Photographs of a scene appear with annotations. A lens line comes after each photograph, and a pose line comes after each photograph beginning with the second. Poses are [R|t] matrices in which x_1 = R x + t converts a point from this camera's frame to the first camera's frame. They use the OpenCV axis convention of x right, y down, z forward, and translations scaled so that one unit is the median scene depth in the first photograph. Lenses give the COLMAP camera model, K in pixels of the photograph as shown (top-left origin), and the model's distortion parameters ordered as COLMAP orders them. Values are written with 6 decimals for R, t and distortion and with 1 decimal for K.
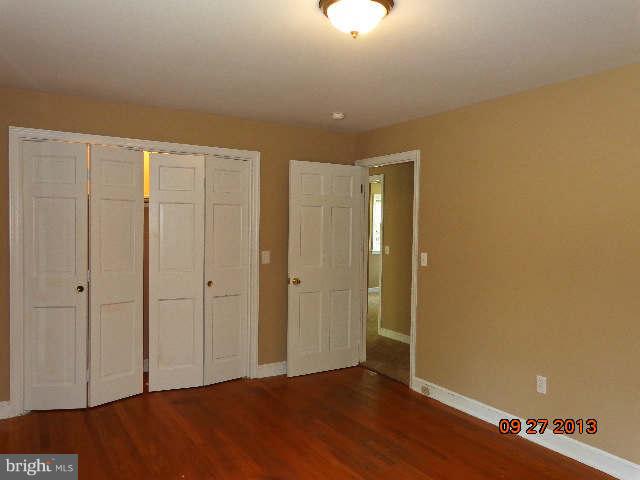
lens RADIAL K [[497.5, 0, 320.0], [0, 497.5, 240.0], [0, 0, 1]] dist [0.009273, 0.004013]
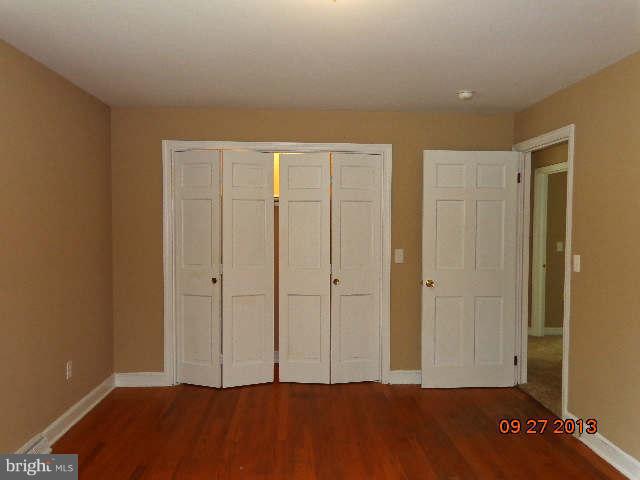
lens RADIAL K [[497.5, 0, 320.0], [0, 497.5, 240.0], [0, 0, 1]] dist [0.009273, 0.004013]
pose [[0.879063, 0.006416, -0.476663, 0.219254], [-0.005543, 0.999979, 0.003238, 0.001720], [0.476674, -0.000204, 0.879080, 0.112004]]
